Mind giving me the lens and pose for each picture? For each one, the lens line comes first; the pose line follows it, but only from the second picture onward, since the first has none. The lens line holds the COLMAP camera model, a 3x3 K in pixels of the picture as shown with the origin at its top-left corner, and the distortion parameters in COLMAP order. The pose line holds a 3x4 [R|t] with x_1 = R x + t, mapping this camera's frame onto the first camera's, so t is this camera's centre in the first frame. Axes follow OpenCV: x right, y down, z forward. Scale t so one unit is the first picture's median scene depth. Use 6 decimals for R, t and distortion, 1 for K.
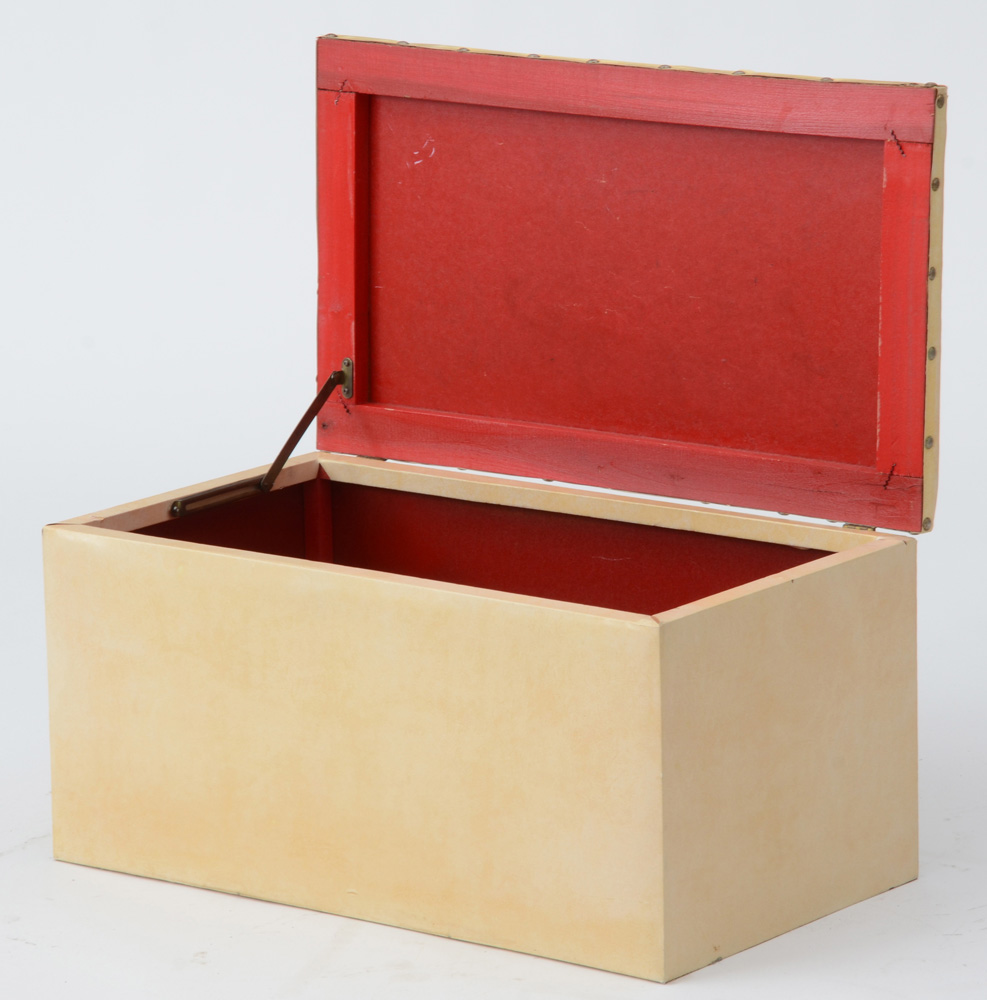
lens RADIAL K [[5657.2, 0, 493.5], [0, 5657.2, 500.0], [0, 0, 1]] dist [0.393084, 8.505279]
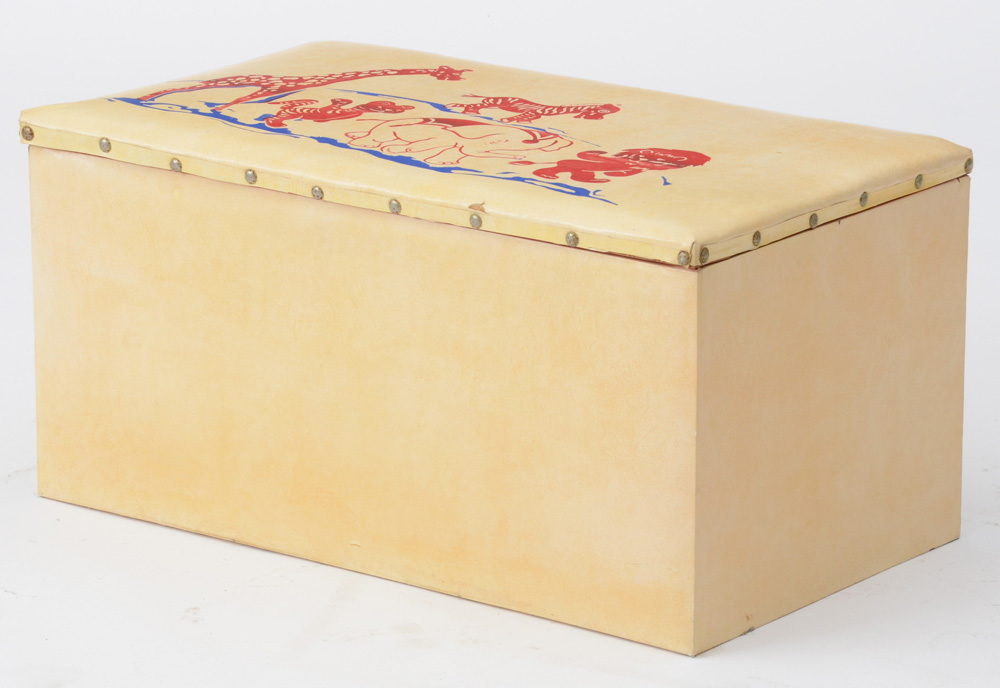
lens RADIAL K [[4786.3, 0, 500.0], [0, 4786.3, 344.0], [0, 0, 1]] dist [0.178951, 13.672242]
pose [[0.999789, 0.017449, 0.010861, -0.010409], [-0.018054, 0.998128, 0.058442, -0.010428], [-0.009821, -0.058626, 0.998232, 0.217276]]
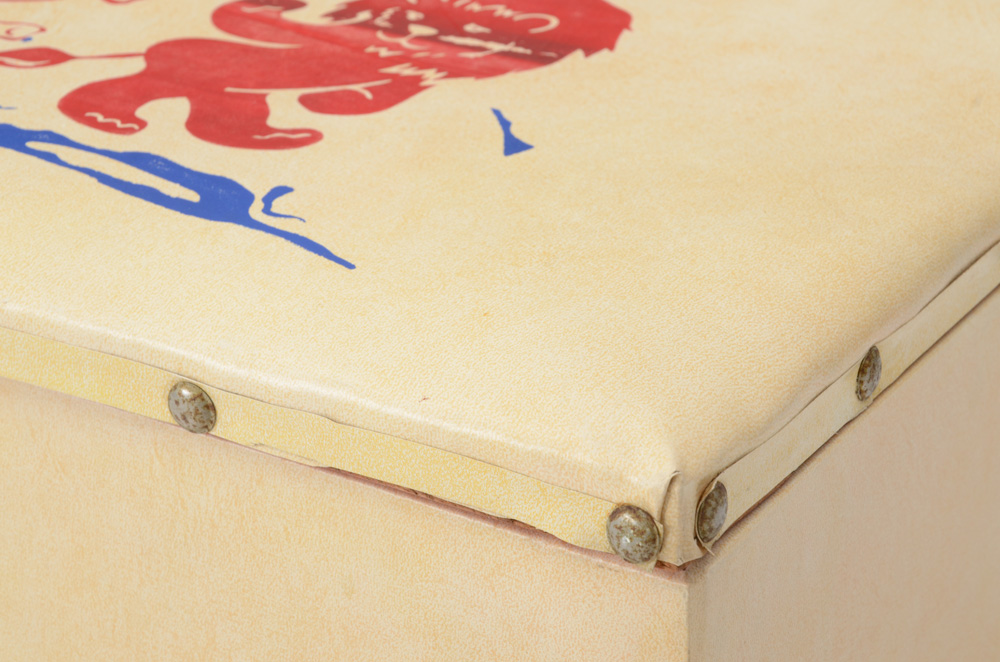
lens RADIAL K [[2970.2, 0, 500.0], [0, 2970.2, 331.0], [0, 0, 1]] dist [0.529982, 0.068949]
pose [[0.995313, -0.033837, 0.090593, 0.010555], [0.013337, 0.975866, 0.217963, -0.013720], [-0.095782, -0.215733, 0.971743, 0.848071]]
